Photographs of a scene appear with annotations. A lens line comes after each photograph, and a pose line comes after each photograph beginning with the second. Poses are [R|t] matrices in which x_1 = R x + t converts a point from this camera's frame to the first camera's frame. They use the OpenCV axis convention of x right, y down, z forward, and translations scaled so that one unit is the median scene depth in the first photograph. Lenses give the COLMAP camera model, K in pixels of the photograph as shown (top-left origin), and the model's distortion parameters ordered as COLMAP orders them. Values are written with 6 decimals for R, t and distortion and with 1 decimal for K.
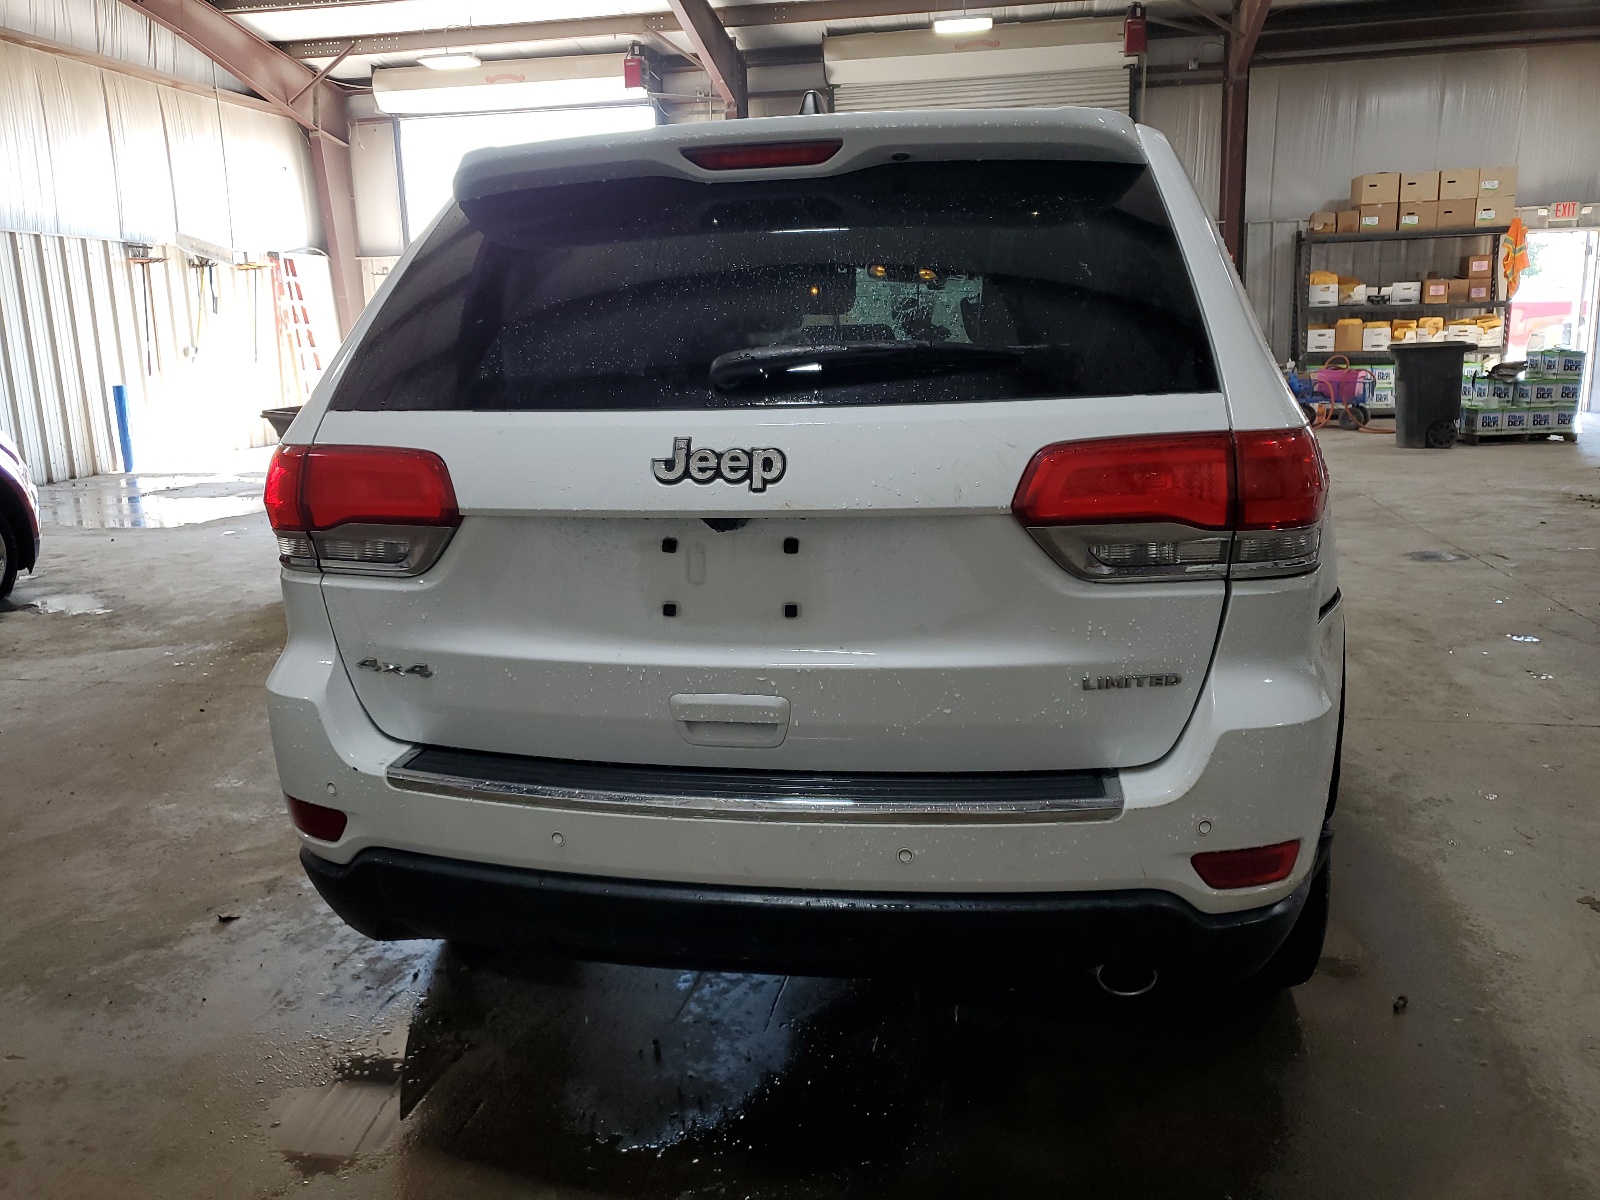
lens RADIAL K [[1279.7, 0, 784.4], [0, 1279.7, 592.8], [0, 0, 1]] dist [0.002514, 0.042644]
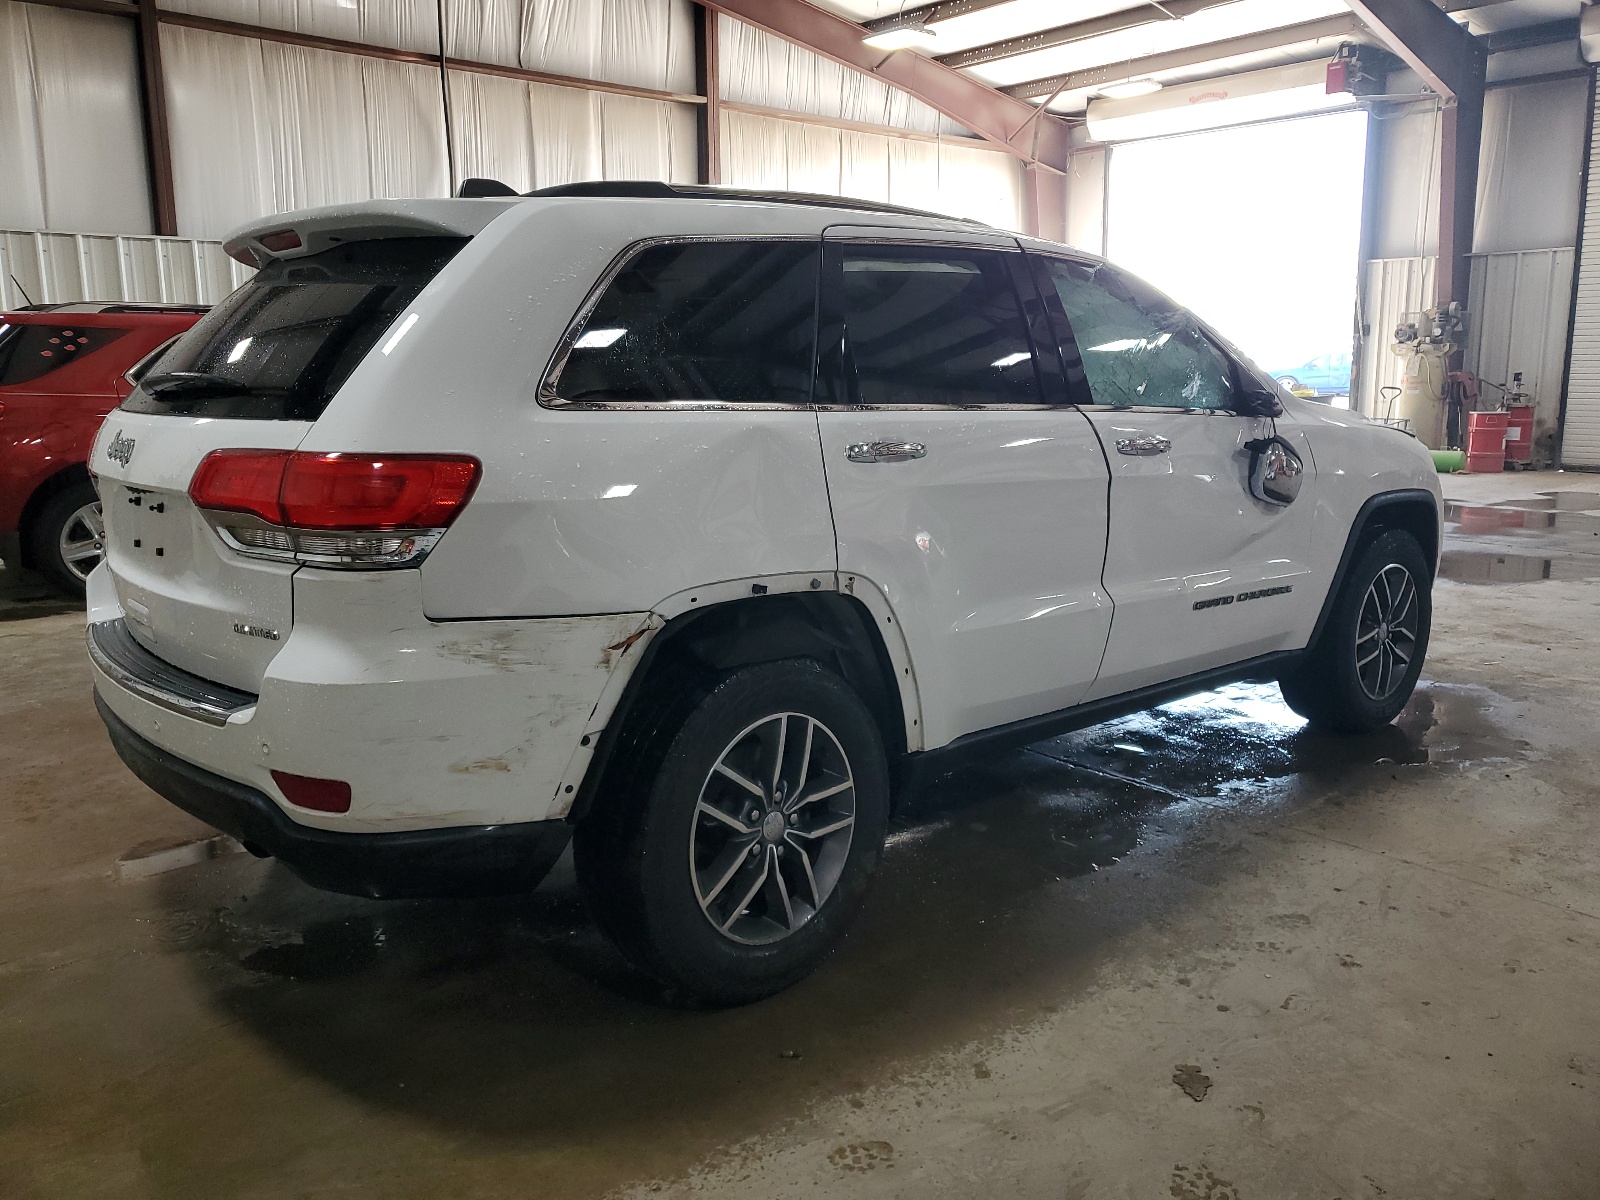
lens RADIAL K [[1279.7, 0, 784.4], [0, 1279.7, 592.8], [0, 0, 1]] dist [0.002514, 0.042644]
pose [[0.772824, 0.143053, -0.618287, 0.704891], [-0.148570, 0.987972, 0.042882, -0.051369], [0.616984, 0.058719, 0.784782, 0.130960]]
